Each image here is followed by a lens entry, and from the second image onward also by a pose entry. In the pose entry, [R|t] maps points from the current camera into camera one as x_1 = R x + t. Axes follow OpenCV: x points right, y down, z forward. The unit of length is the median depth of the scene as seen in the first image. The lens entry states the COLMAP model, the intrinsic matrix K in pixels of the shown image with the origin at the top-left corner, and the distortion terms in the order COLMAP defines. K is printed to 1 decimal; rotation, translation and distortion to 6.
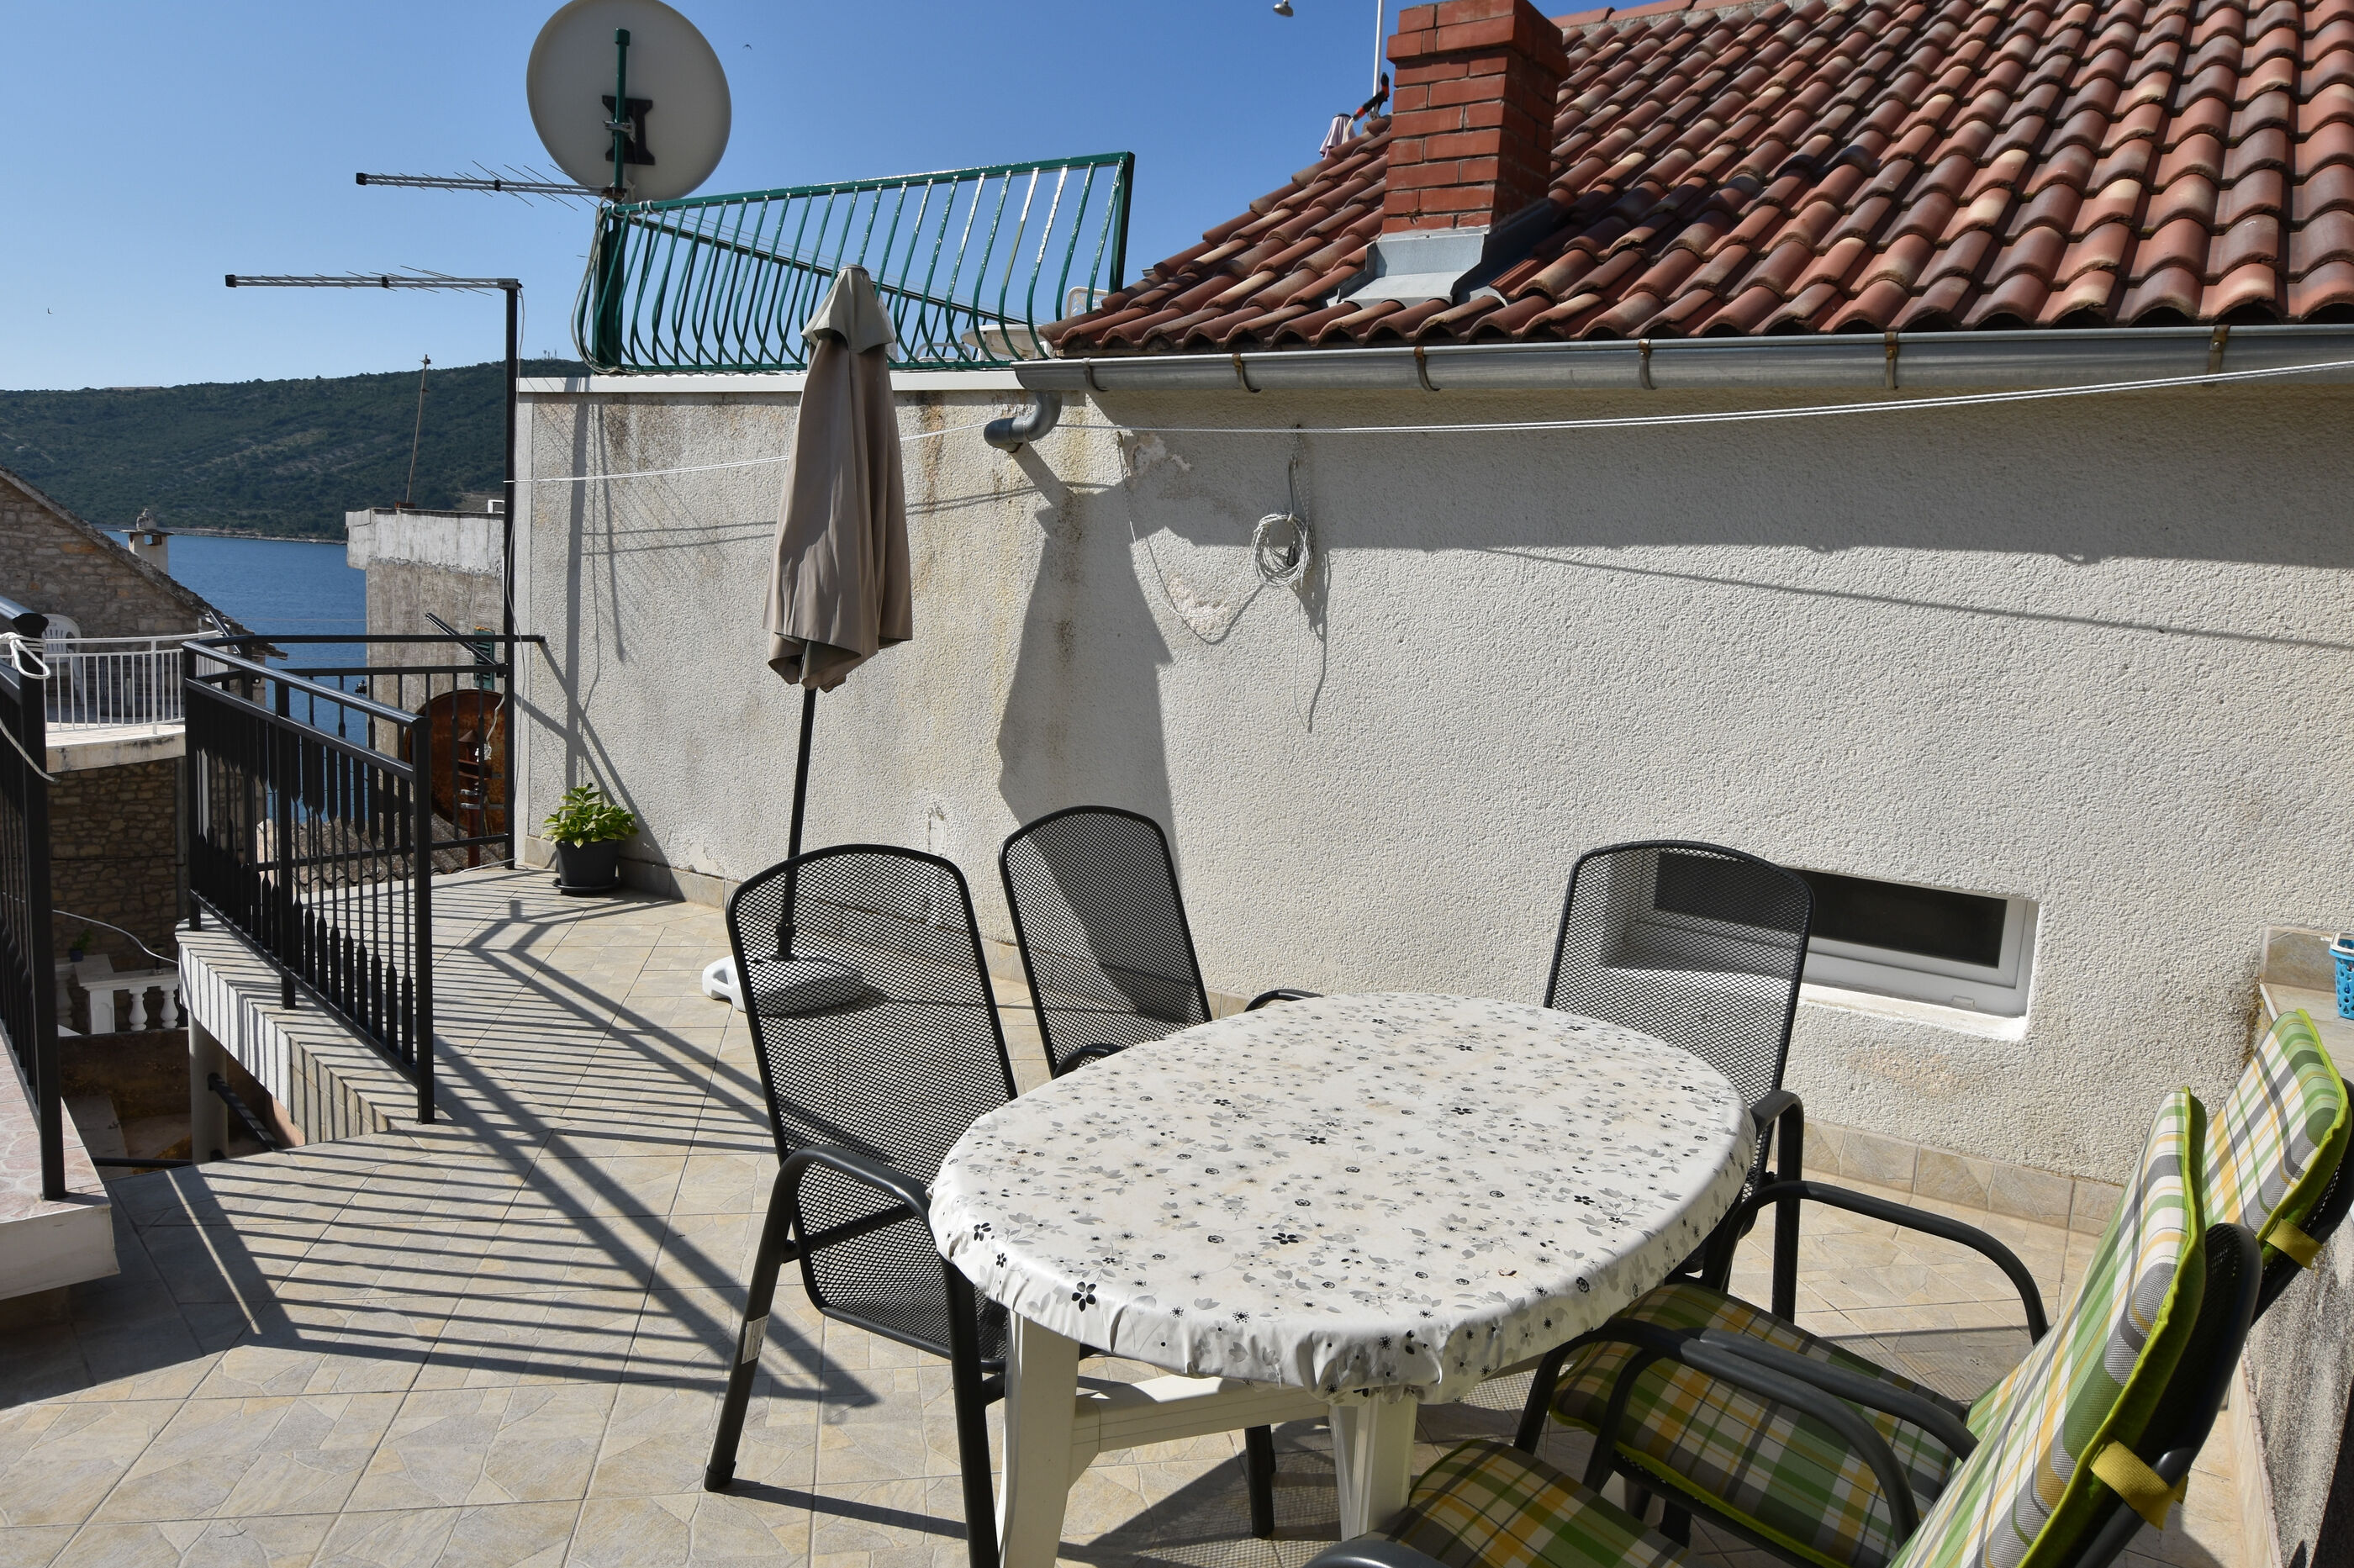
lens RADIAL K [[1499.8, 0, 1177.0], [0, 1499.8, 784.0], [0, 0, 1]] dist [-0.029587, 0.018751]
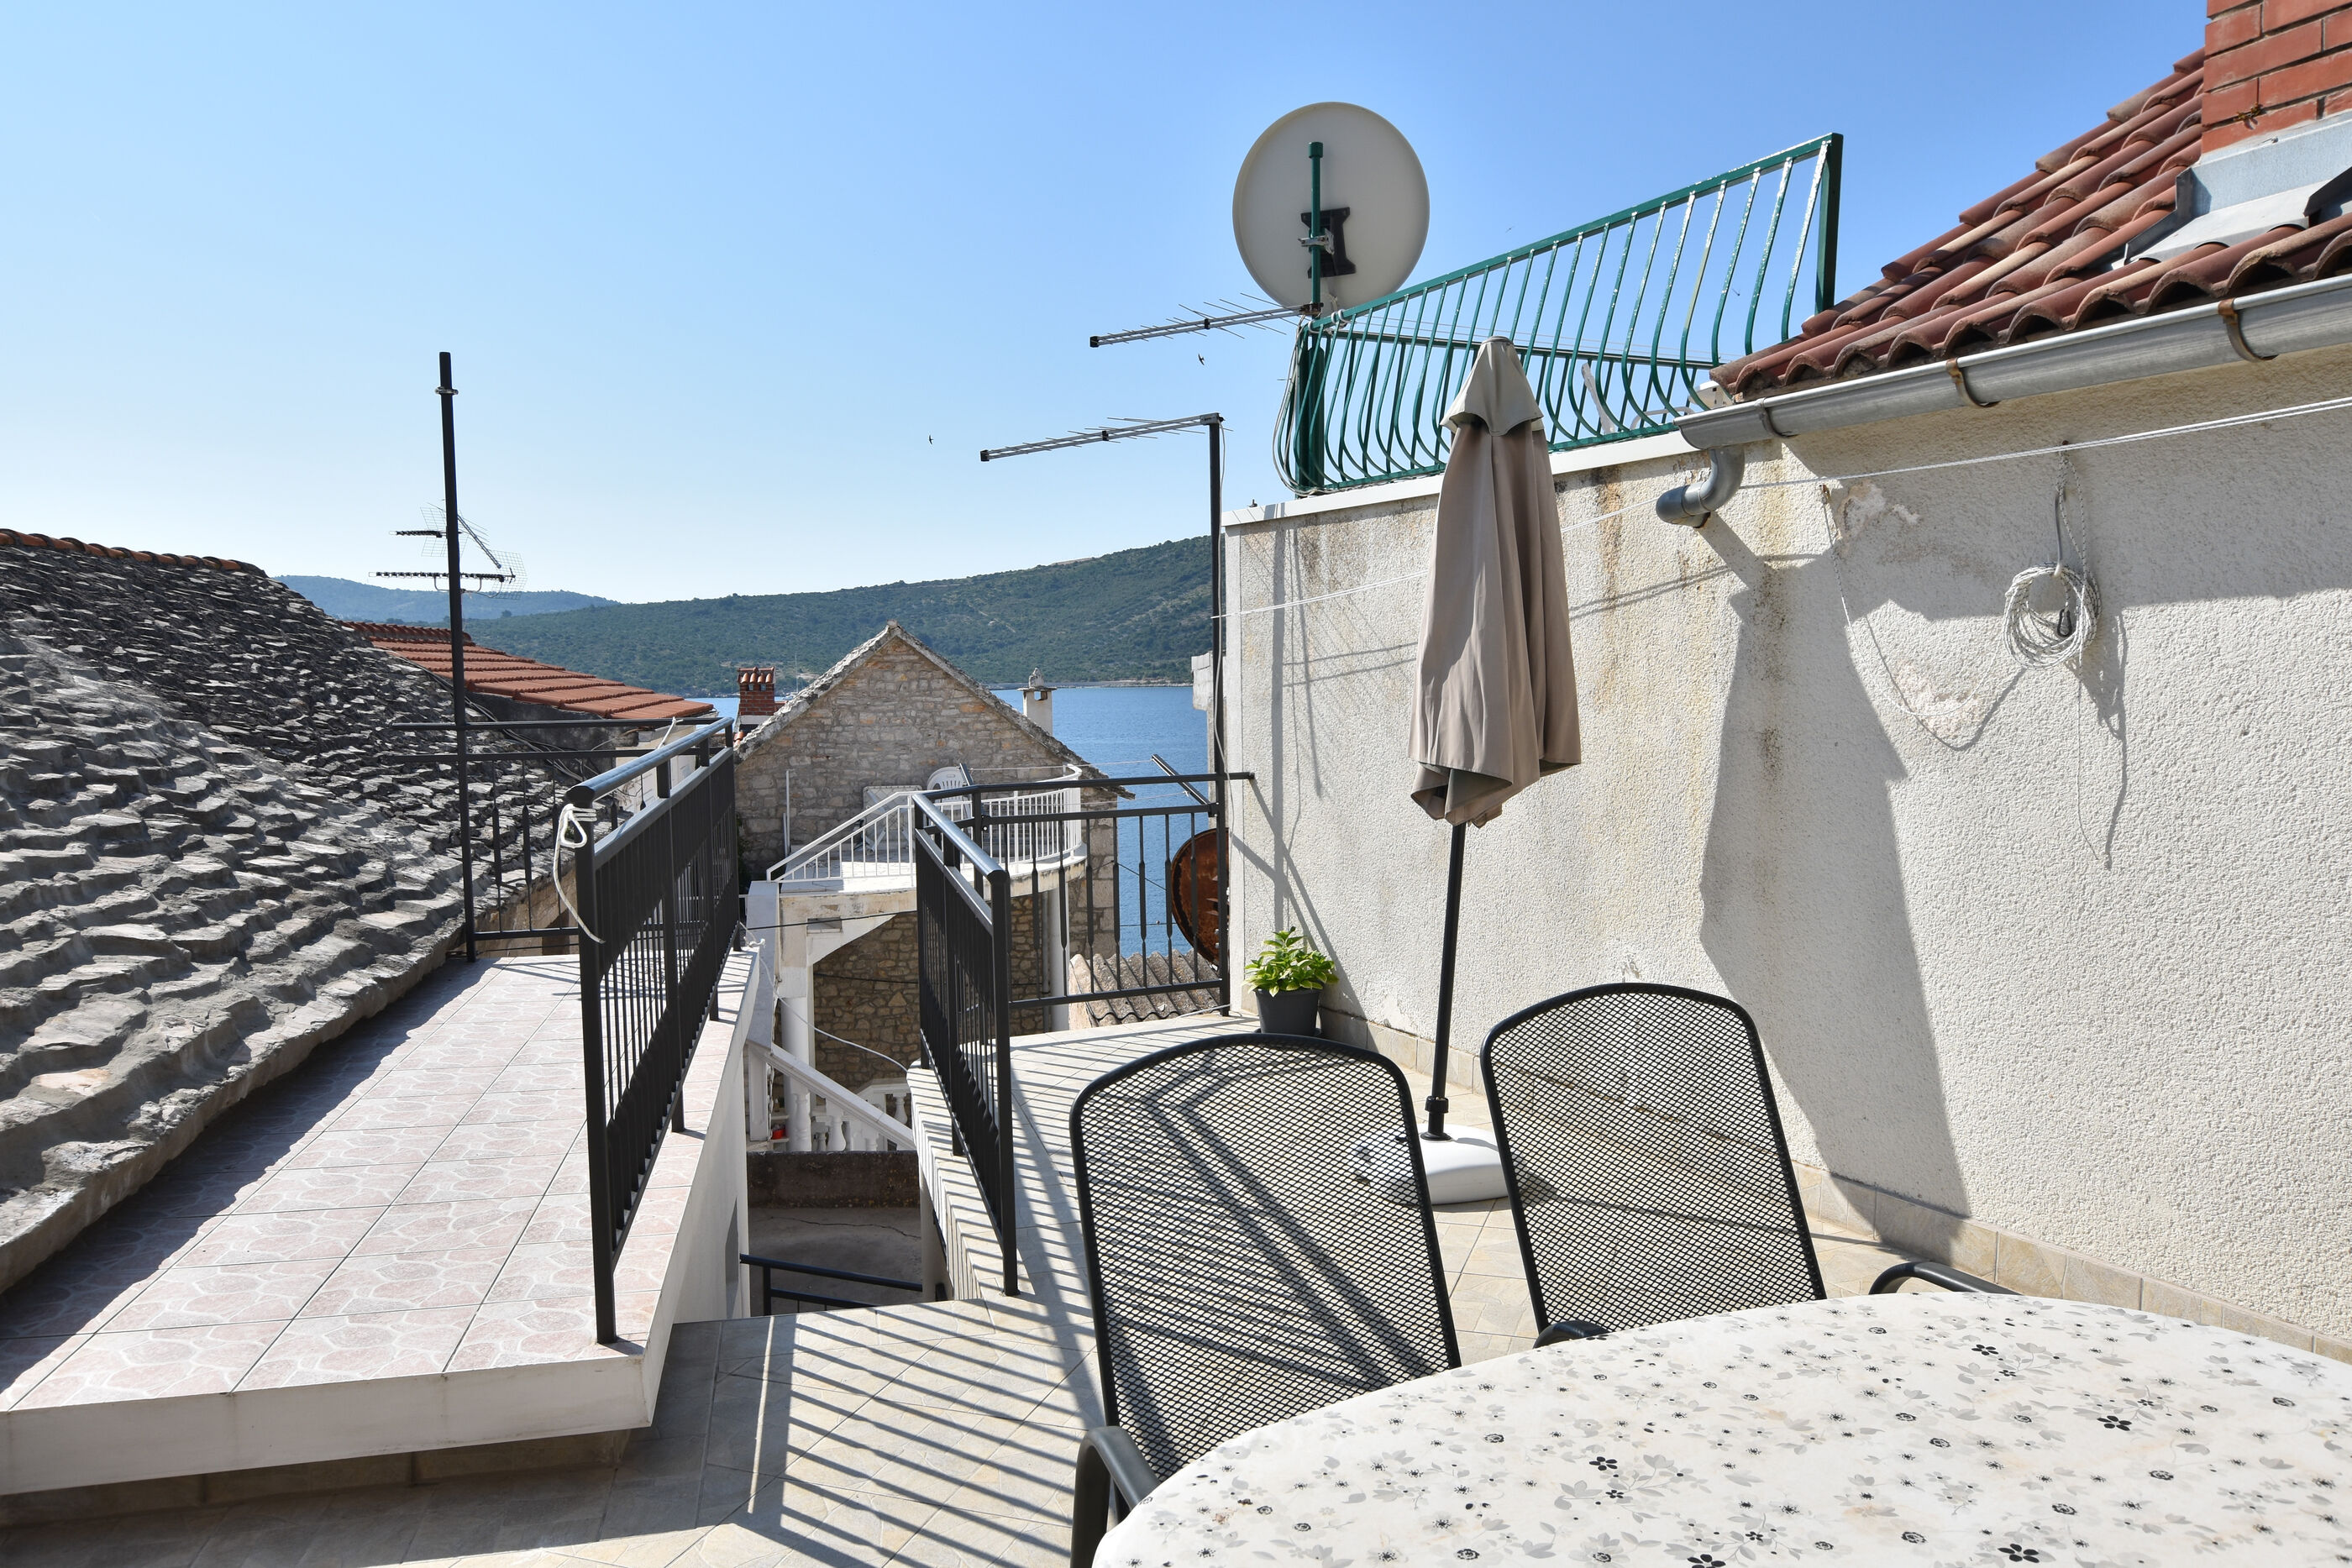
lens RADIAL K [[1625.3, 0, 1176.0], [0, 1625.3, 784.0], [0, 0, 1]] dist [-0.007029, 0.020470]
pose [[0.853725, -0.039759, -0.519204, 0.101767], [-0.001733, 0.996858, -0.079187, -0.011727], [0.520721, 0.068503, 0.850974, 0.109843]]
